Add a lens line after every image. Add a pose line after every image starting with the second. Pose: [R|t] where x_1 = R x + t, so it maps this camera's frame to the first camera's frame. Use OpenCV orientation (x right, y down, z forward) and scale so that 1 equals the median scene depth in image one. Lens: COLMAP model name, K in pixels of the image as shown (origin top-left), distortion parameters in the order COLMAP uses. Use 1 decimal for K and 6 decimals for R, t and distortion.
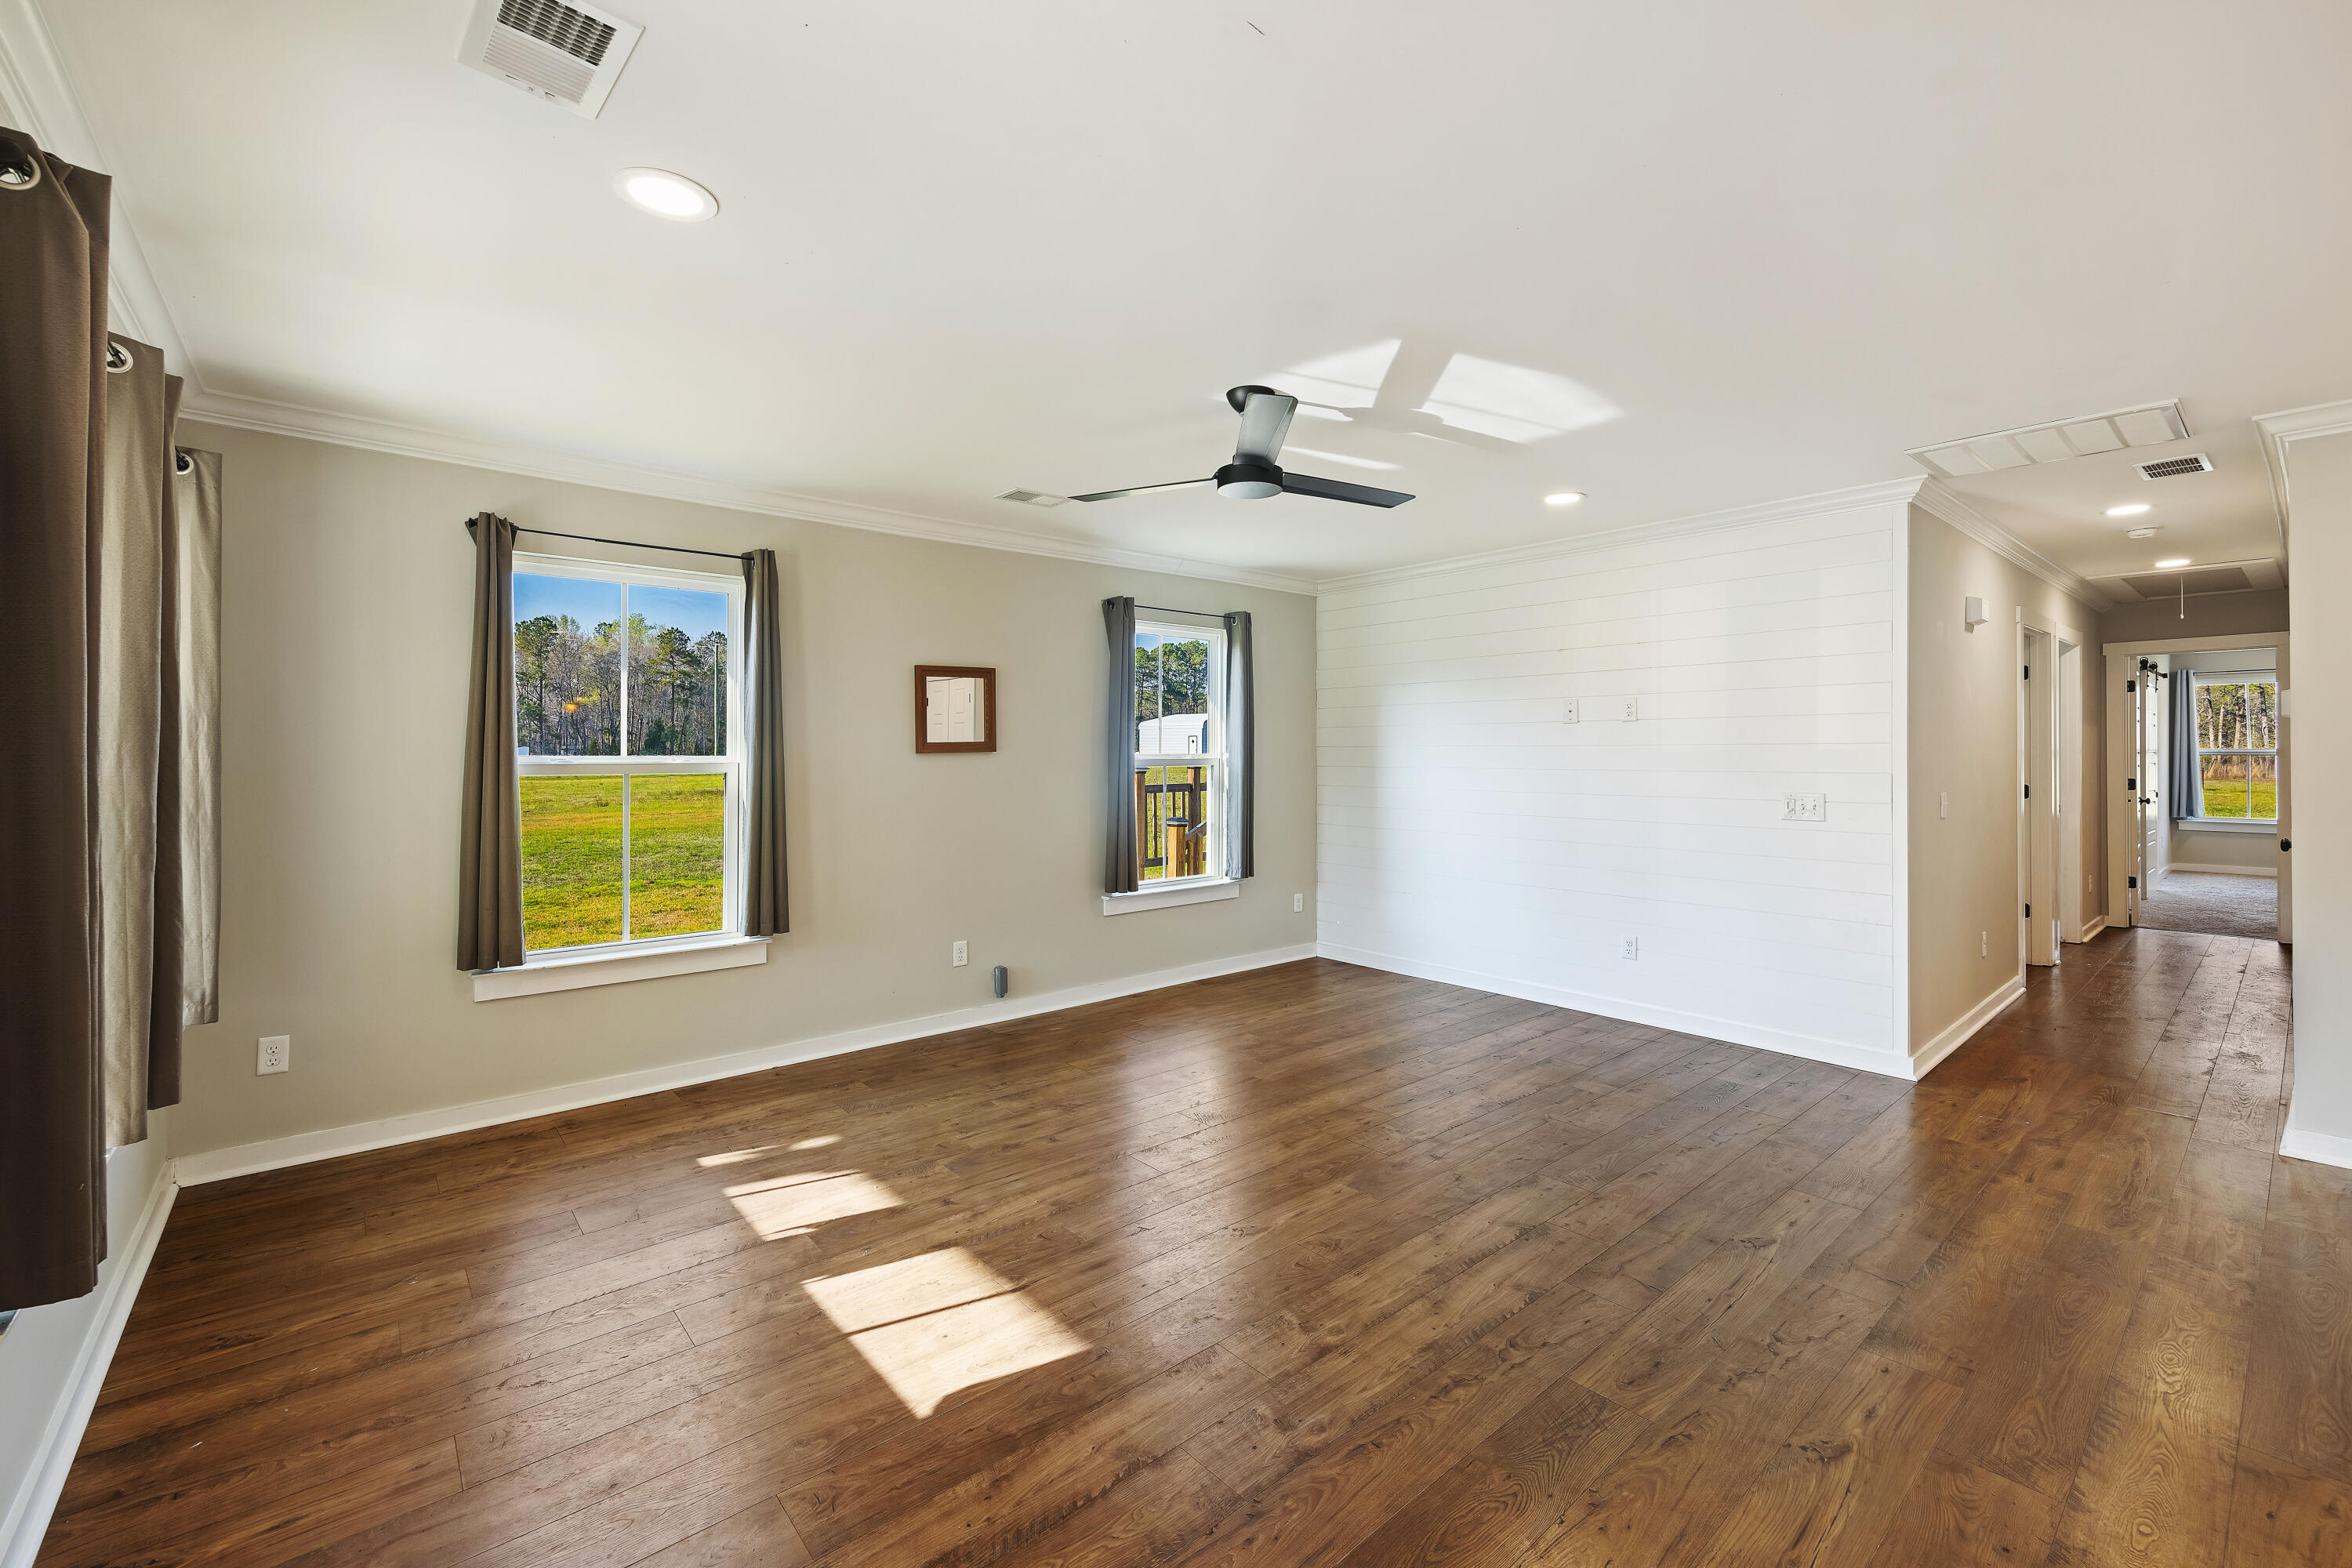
lens RADIAL K [[971.9, 0, 1186.4], [0, 971.9, 748.4], [0, 0, 1]] dist [0.004474, -0.000541]
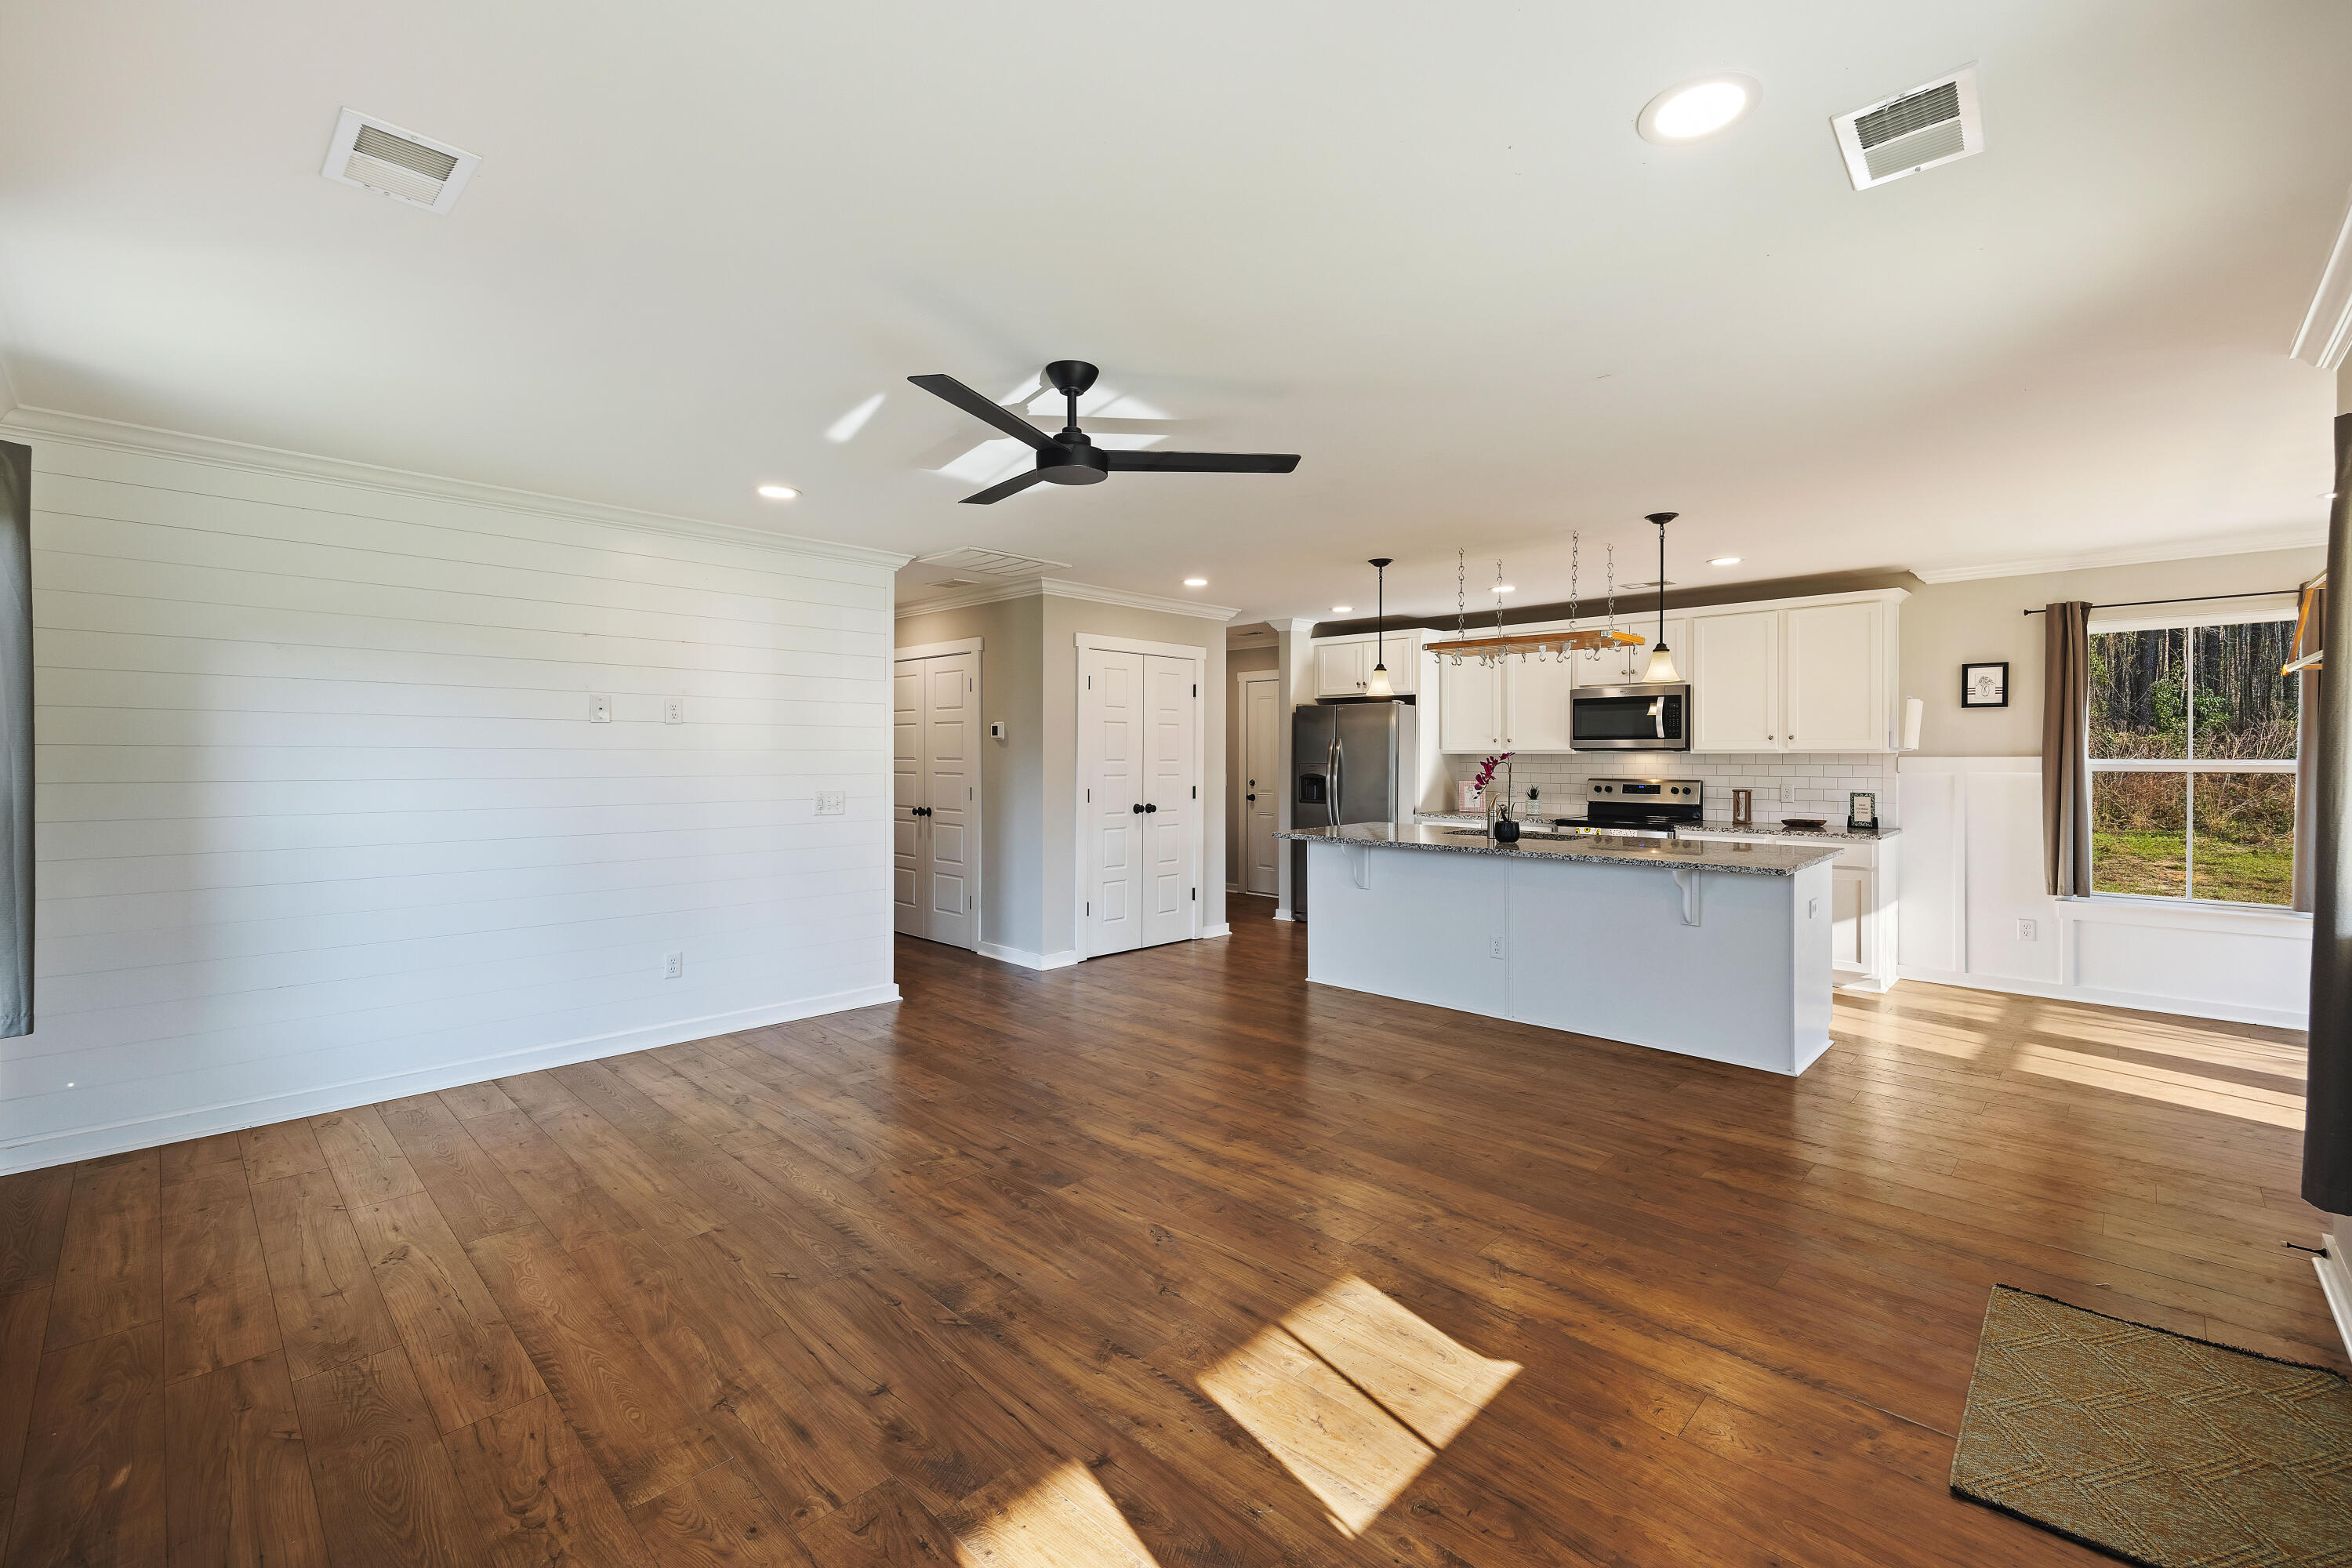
lens RADIAL K [[984.6, 0, 1180.6], [0, 984.6, 759.8], [0, 0, 1]] dist [0.002807, 0.000137]
pose [[-0.087582, -0.001980, 0.996155, -0.612408], [-0.004127, 0.999990, 0.001625, 0.003619], [-0.996149, -0.003969, -0.087589, 0.689994]]
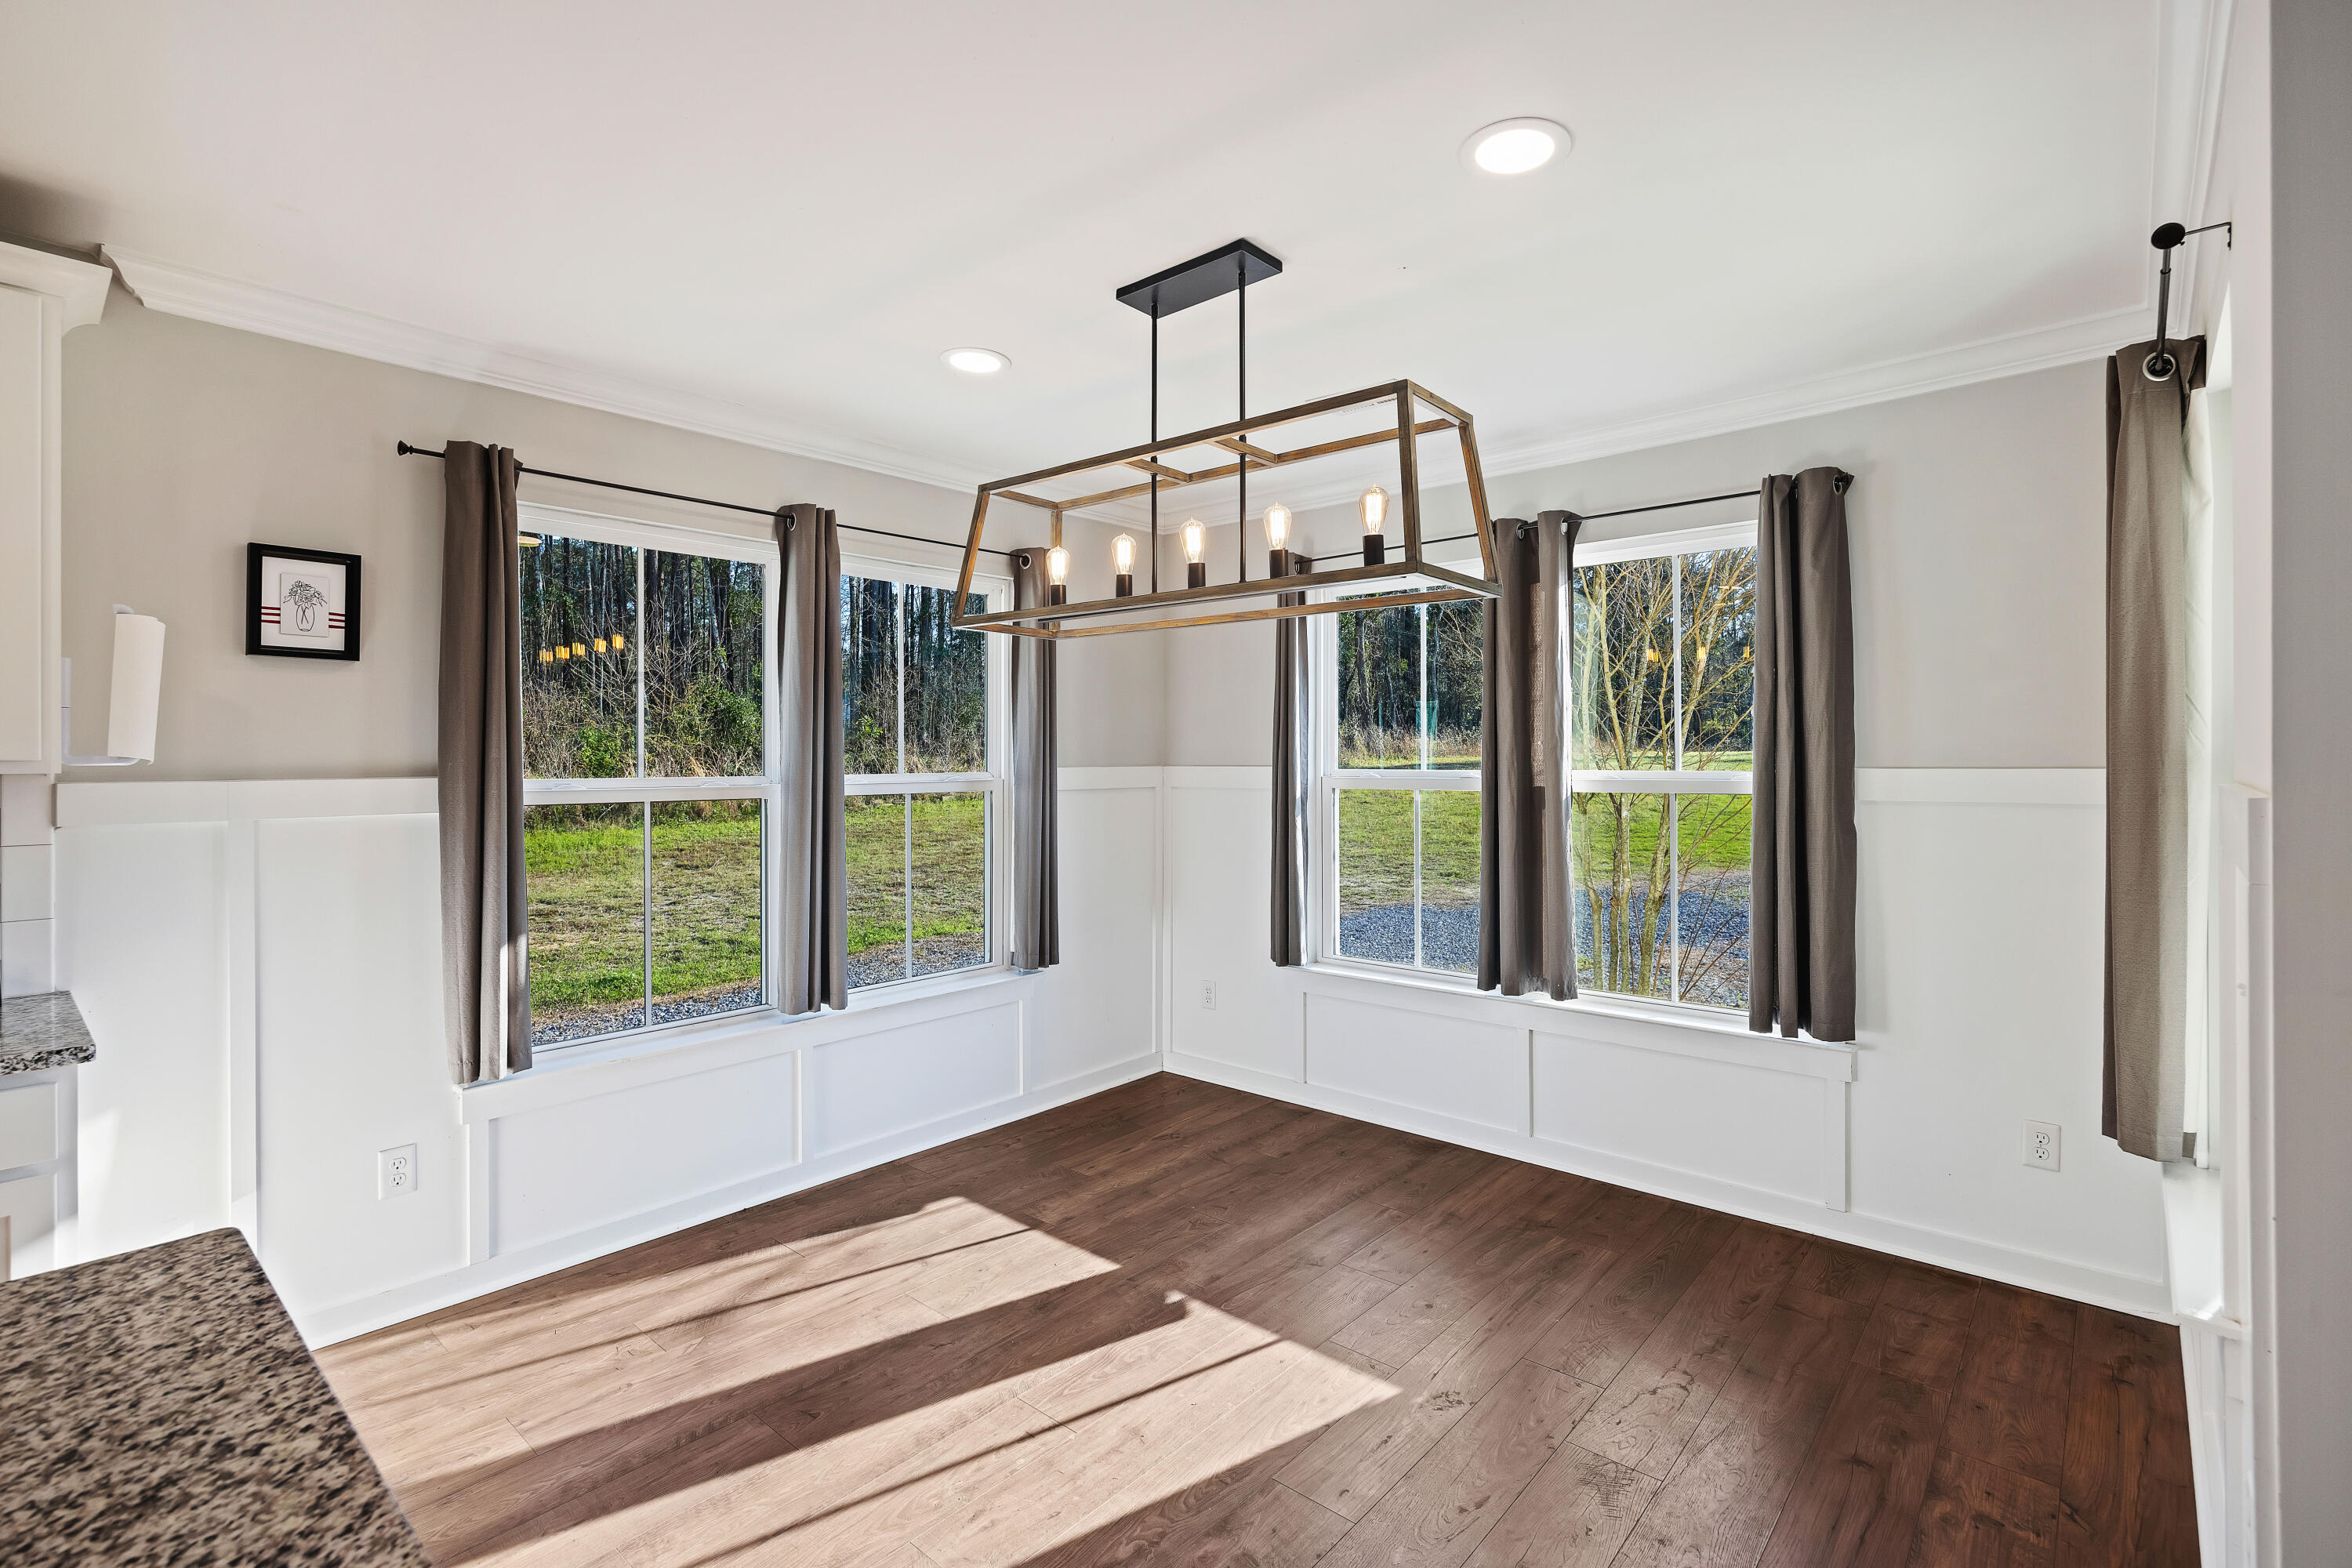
lens RADIAL K [[1082.6, 0, 1168.8], [0, 1082.6, 753.6], [0, 0, 1]] dist [0.001717, 0.000237]
pose [[-0.991302, 0.006757, -0.131434, 0.229153], [0.008089, 0.999921, -0.009608, -0.007330], [0.131359, -0.010587, -0.991278, 0.144538]]
